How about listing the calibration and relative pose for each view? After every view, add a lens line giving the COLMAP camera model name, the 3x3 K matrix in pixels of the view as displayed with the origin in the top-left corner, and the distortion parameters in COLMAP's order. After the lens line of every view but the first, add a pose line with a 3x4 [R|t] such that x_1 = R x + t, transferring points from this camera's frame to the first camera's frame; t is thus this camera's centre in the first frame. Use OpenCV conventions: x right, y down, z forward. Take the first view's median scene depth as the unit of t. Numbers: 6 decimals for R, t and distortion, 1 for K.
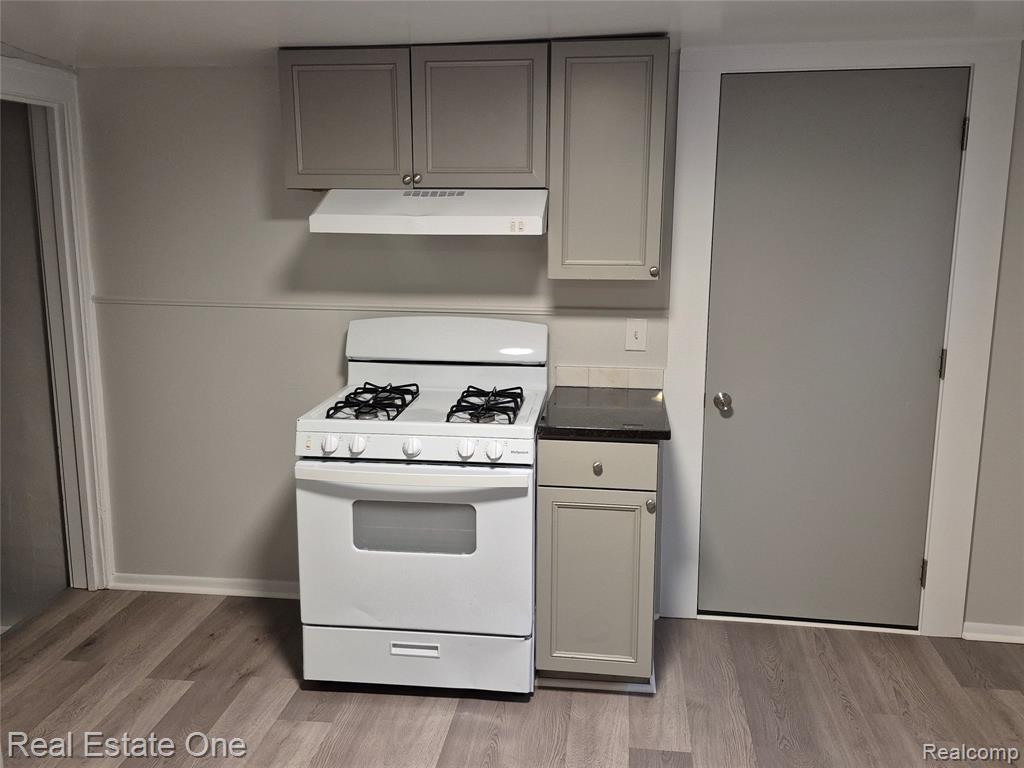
lens RADIAL K [[875.3, 0, 514.1], [0, 875.3, 369.0], [0, 0, 1]] dist [0.145517, -0.002501]
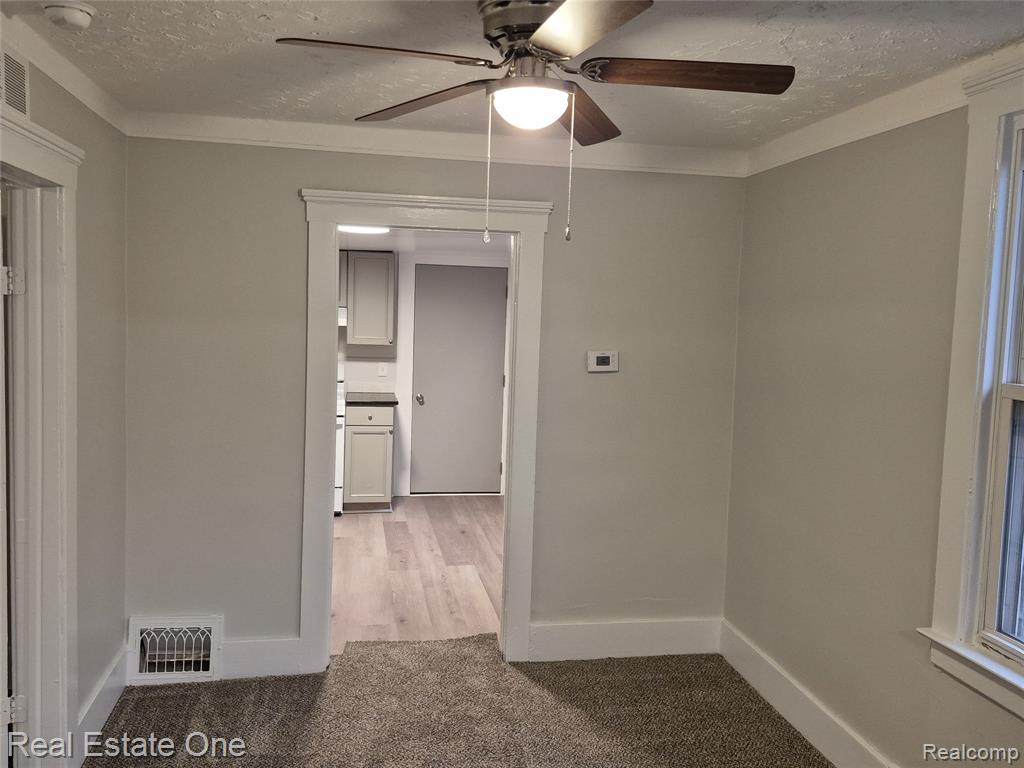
lens RADIAL K [[875.3, 0, 514.1], [0, 875.3, 369.0], [0, 0, 1]] dist [0.145517, -0.002501]
pose [[0.951956, 0.001689, 0.306231, -0.267564], [0.025913, 0.995954, -0.086047, 0.187483], [-0.305138, 0.089848, 0.948060, -1.447935]]
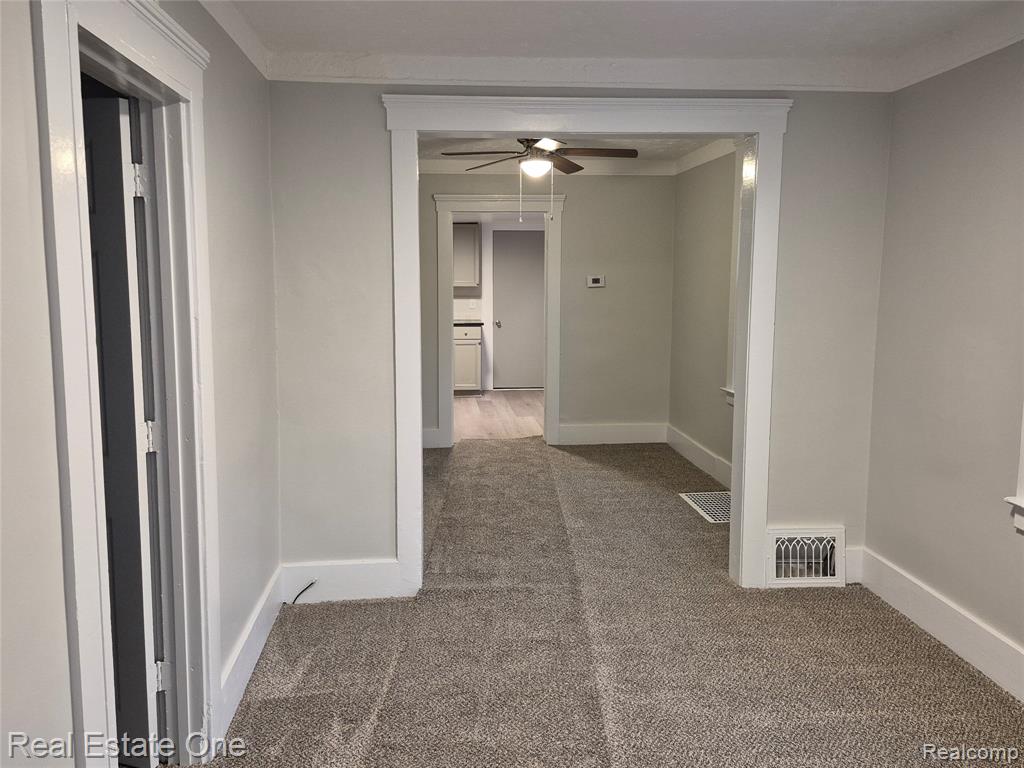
lens RADIAL K [[875.3, 0, 514.1], [0, 875.3, 369.0], [0, 0, 1]] dist [0.145517, -0.002501]
pose [[0.975717, -0.030745, 0.216865, -0.499558], [0.042304, 0.997909, -0.048860, 0.430205], [-0.214909, 0.056847, 0.974978, -2.598705]]
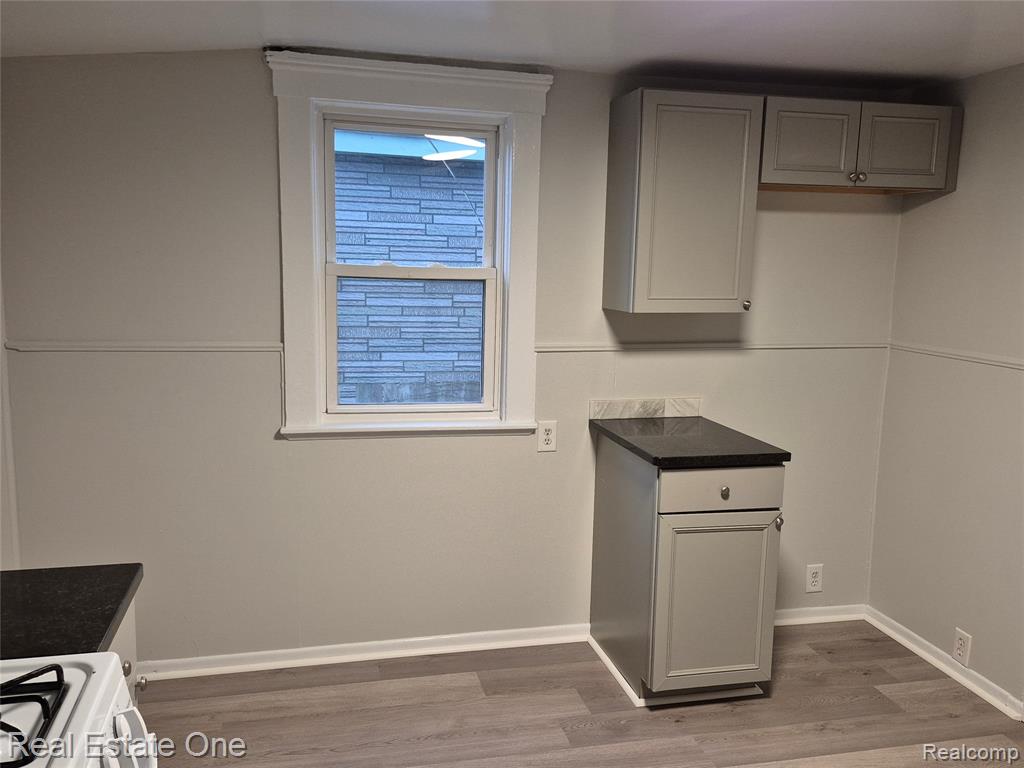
lens RADIAL K [[875.3, 0, 514.1], [0, 875.3, 369.0], [0, 0, 1]] dist [0.145517, -0.002501]
pose [[0.939766, -0.029145, 0.340573, -0.457614], [0.044499, 0.998311, -0.037356, -0.005630], [-0.338909, 0.050261, 0.939476, 0.075741]]
